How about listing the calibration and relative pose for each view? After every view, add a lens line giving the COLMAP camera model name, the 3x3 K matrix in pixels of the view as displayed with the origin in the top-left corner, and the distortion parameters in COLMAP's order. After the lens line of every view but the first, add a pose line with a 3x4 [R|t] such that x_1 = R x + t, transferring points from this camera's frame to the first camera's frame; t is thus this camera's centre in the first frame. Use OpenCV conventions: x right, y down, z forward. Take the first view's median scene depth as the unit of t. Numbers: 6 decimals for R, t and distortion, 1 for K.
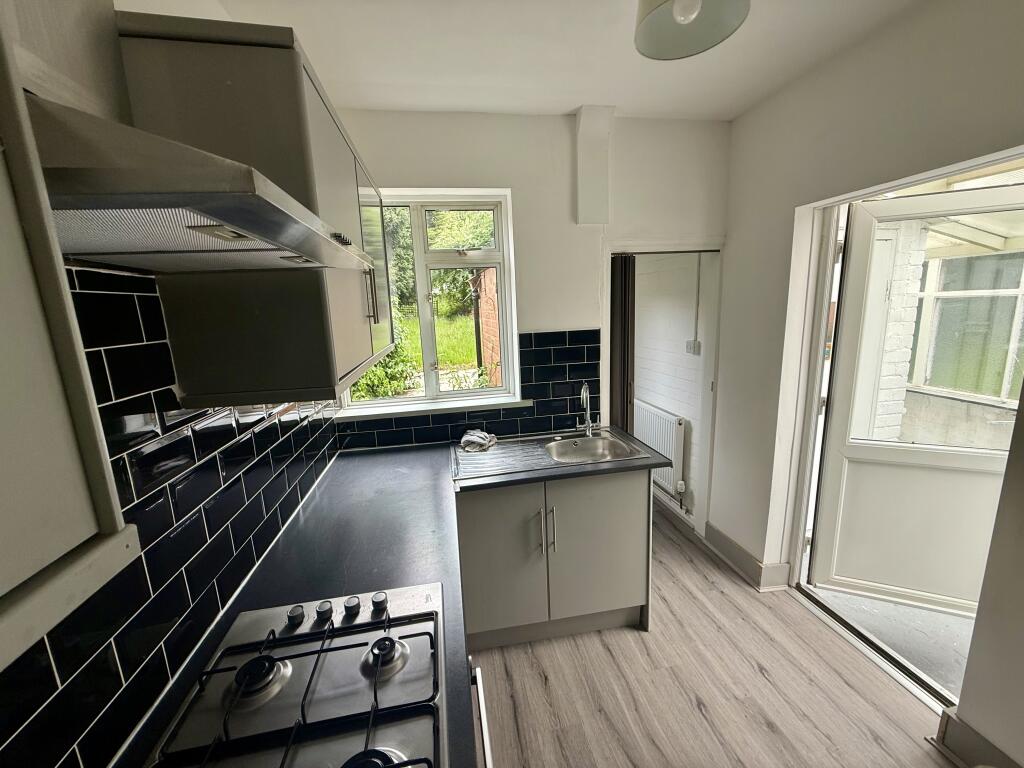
lens RADIAL K [[406.3, 0, 510.9], [0, 406.3, 382.8], [0, 0, 1]] dist [-0.002415, 0.001103]
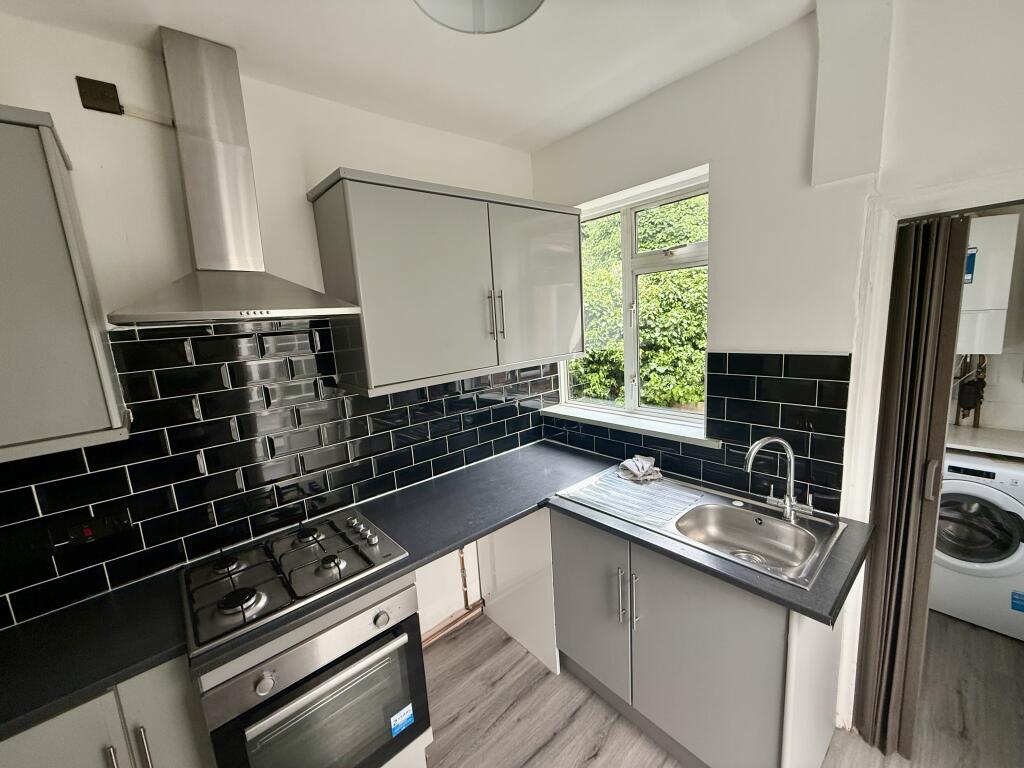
lens RADIAL K [[406.3, 0, 513.1], [0, 406.3, 382.9], [0, 0, 1]] dist [-0.002415, 0.001103]
pose [[0.515366, 0.149268, -0.843870, 0.515660], [-0.115527, 0.987826, 0.104178, -0.107789], [0.849147, 0.043800, 0.526337, 0.305443]]
